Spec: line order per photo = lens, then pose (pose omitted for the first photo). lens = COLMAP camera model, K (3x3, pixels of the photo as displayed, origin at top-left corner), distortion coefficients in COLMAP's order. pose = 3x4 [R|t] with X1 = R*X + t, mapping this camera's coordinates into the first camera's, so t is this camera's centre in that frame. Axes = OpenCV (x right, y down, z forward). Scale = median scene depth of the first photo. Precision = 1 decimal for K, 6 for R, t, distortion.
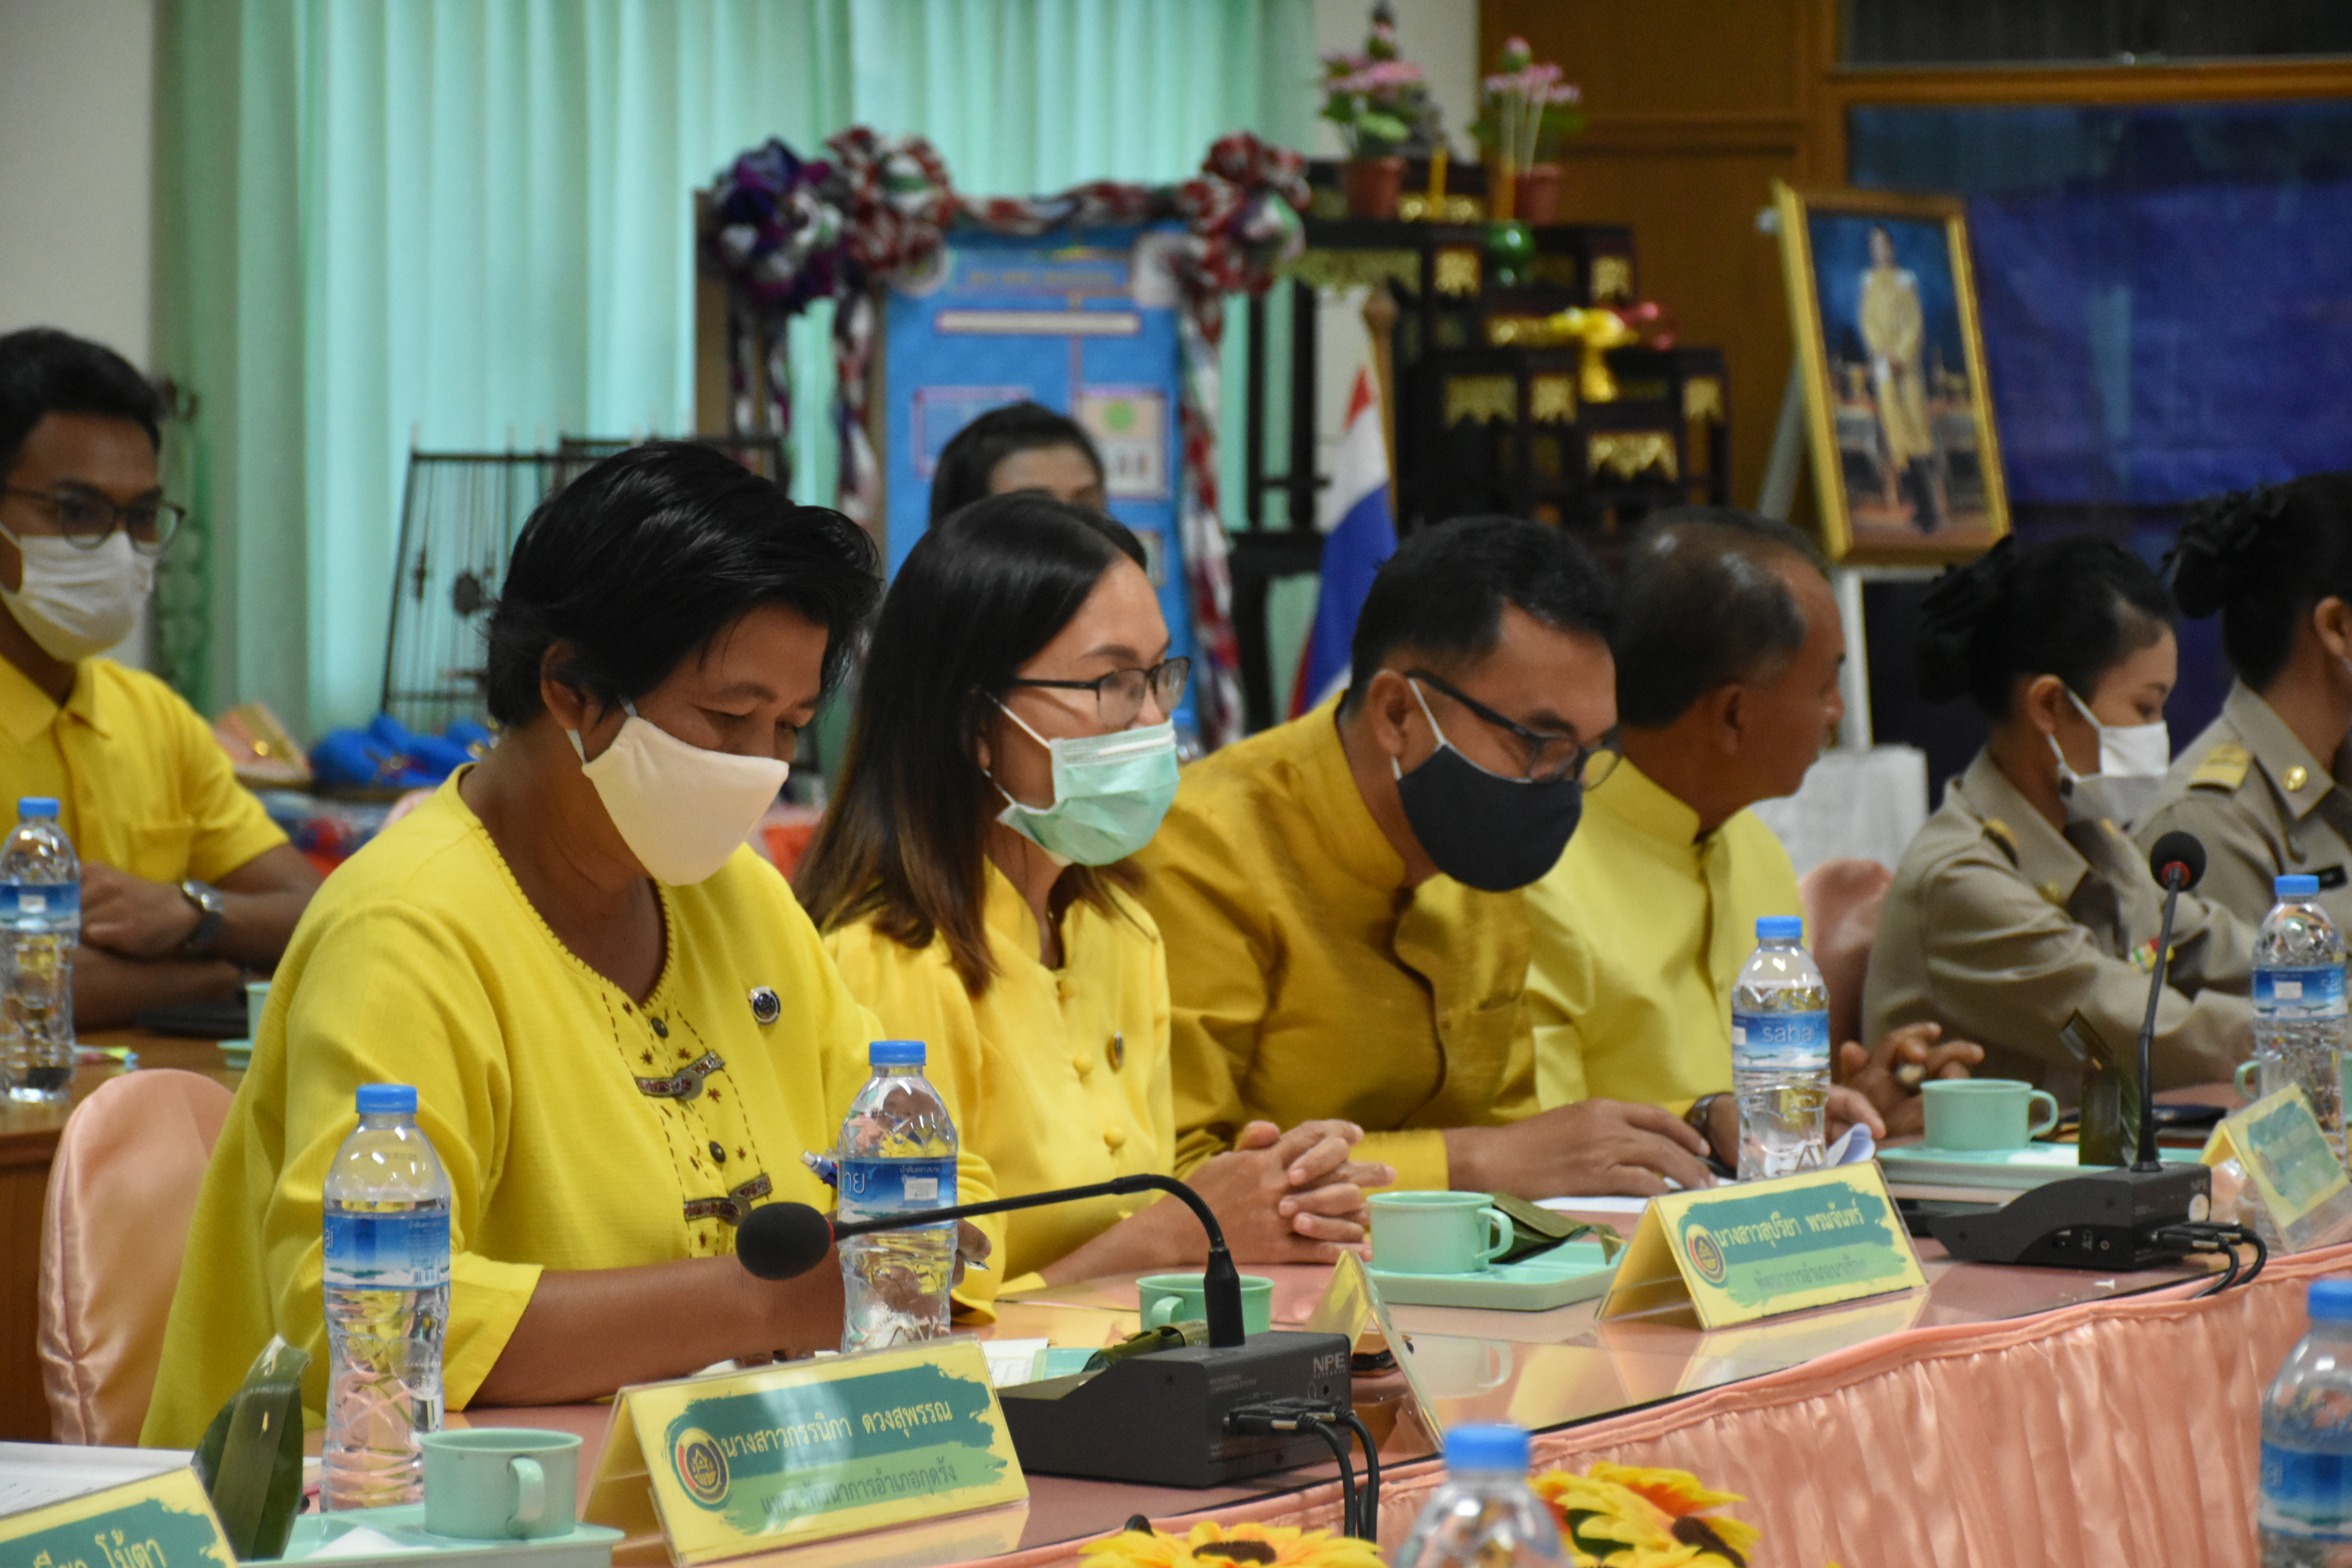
lens RADIAL K [[8521.9, 0, 1175.1], [0, 8521.9, 782.9], [0, 0, 1]] dist [0.100980, 0.000000]
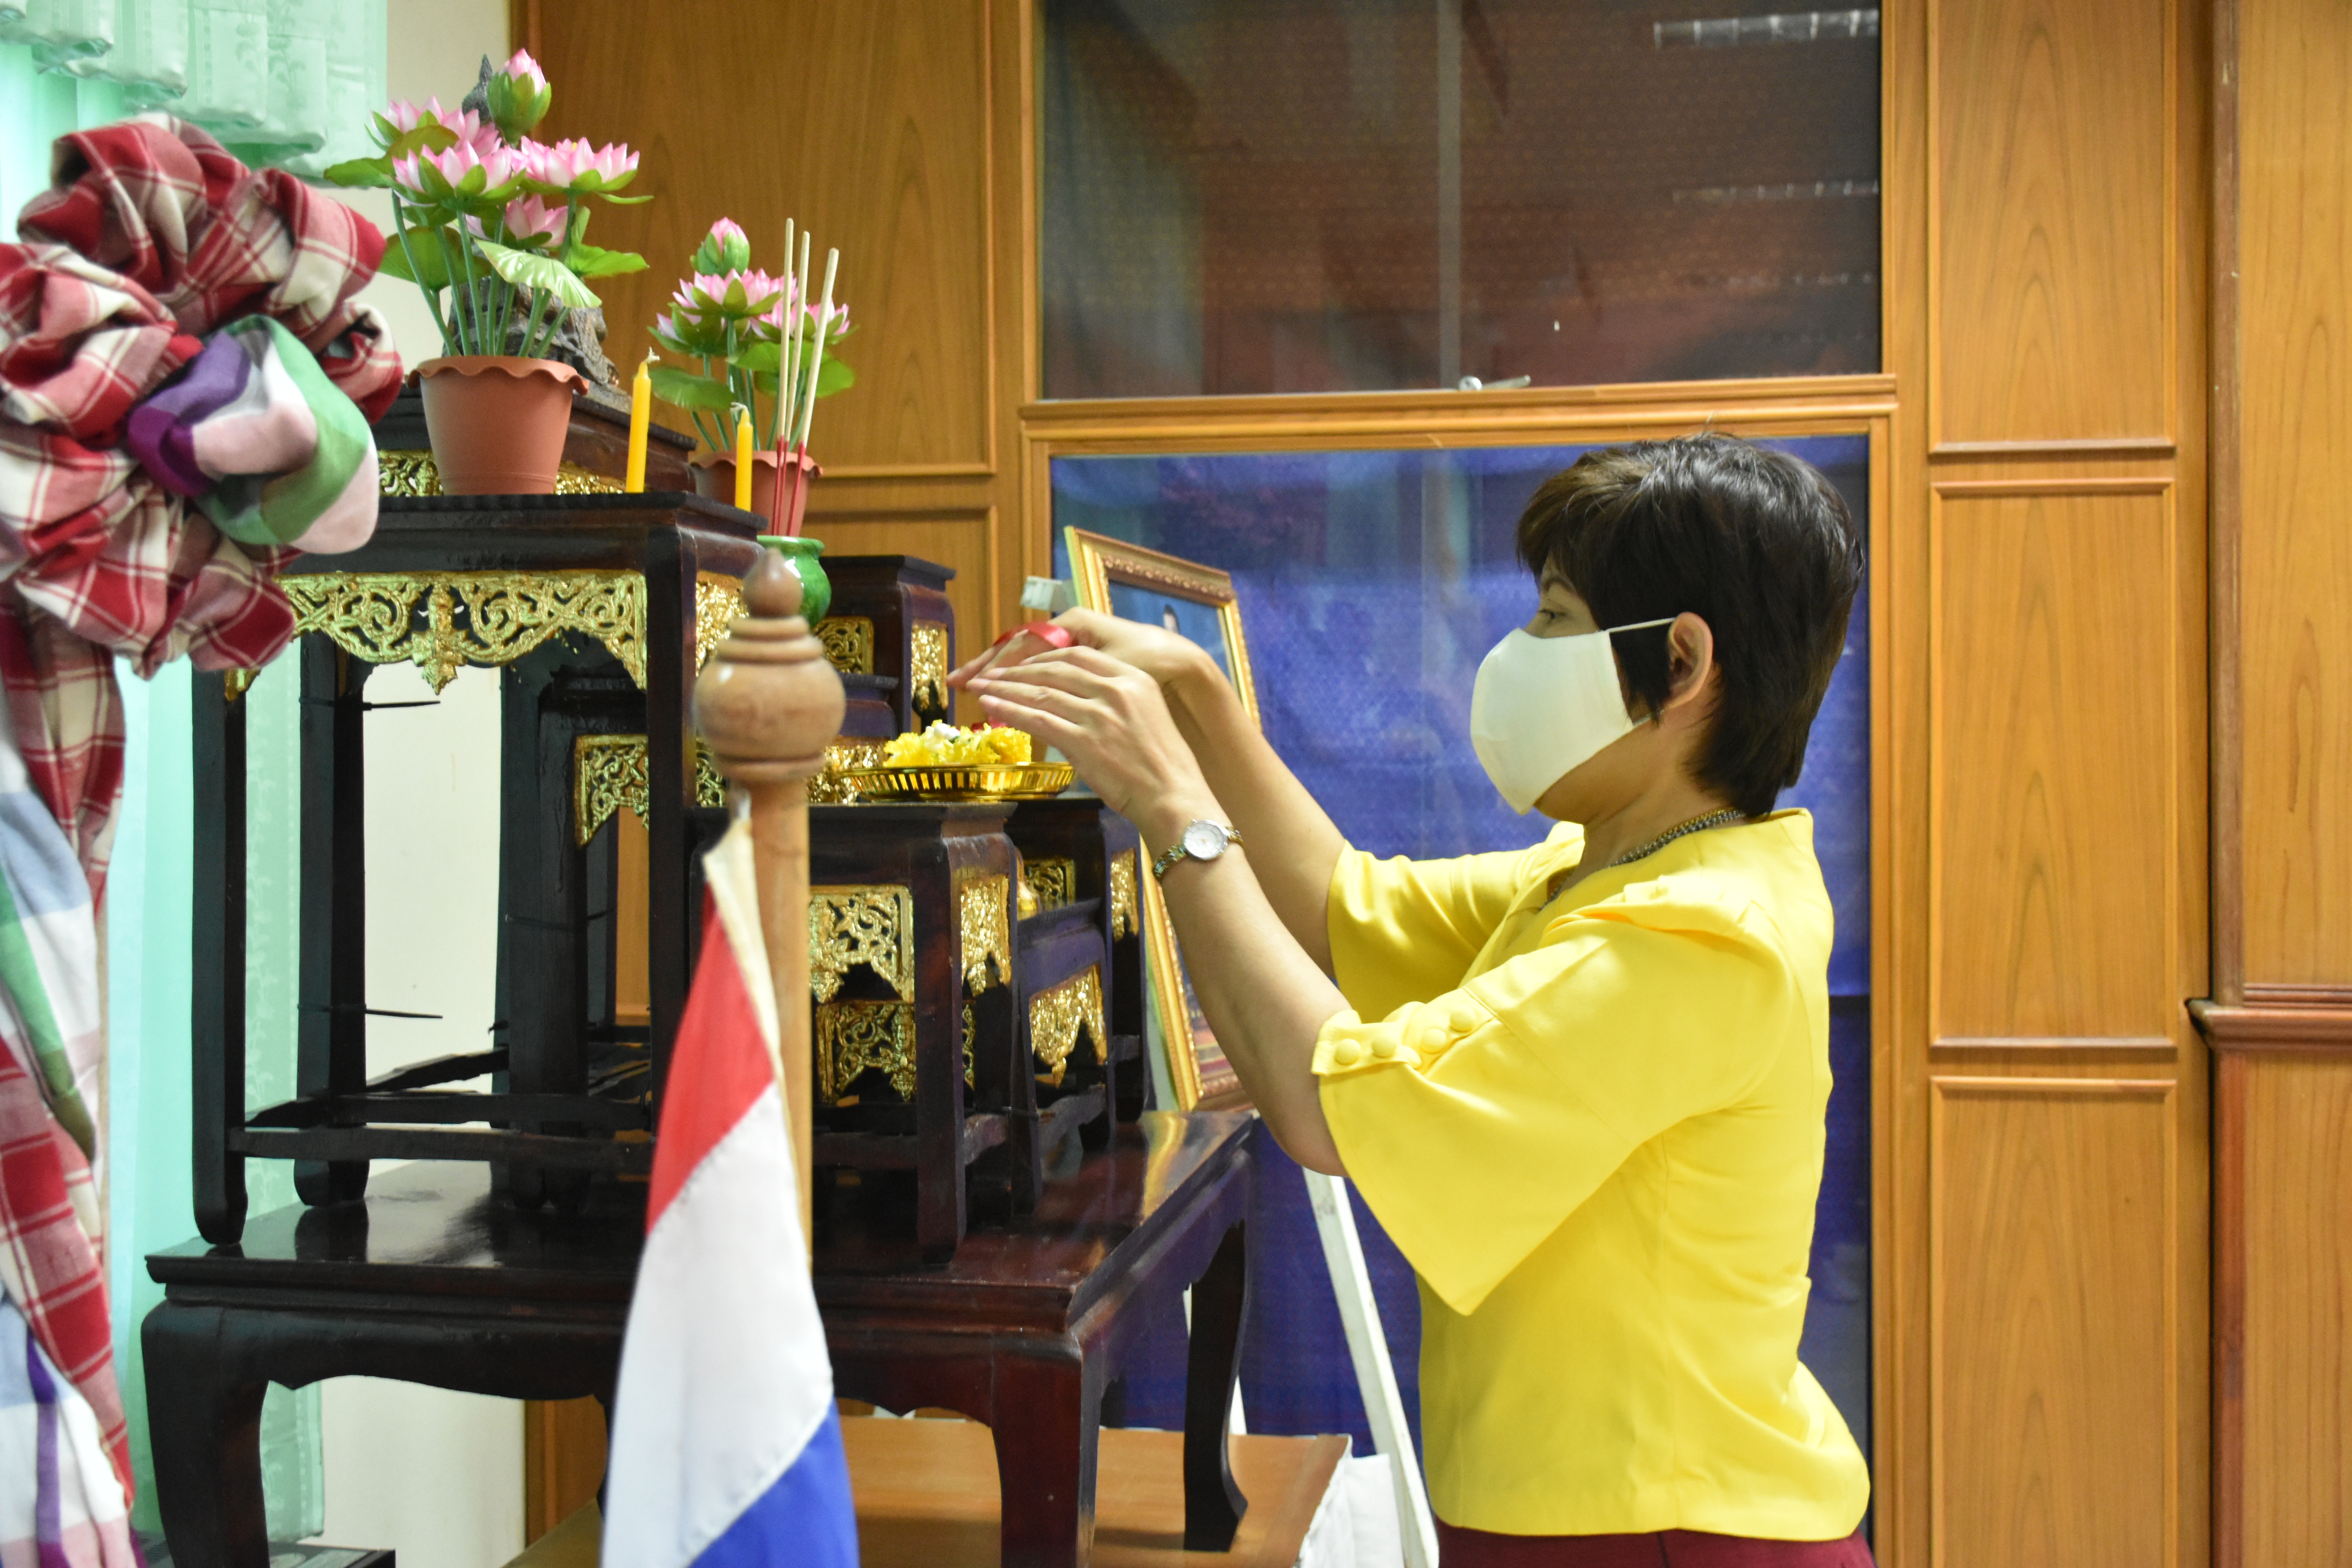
lens RADIAL K [[2536.2, 0, 1173.9], [0, 2536.2, 790.3], [0, 0, 1]] dist [0.004325, 0.000000]
pose [[0.928573, -0.006706, 0.371090, 0.007136], [0.019716, 0.999316, -0.031277, -0.048987], [-0.370627, 0.036360, 0.928070, 0.902388]]
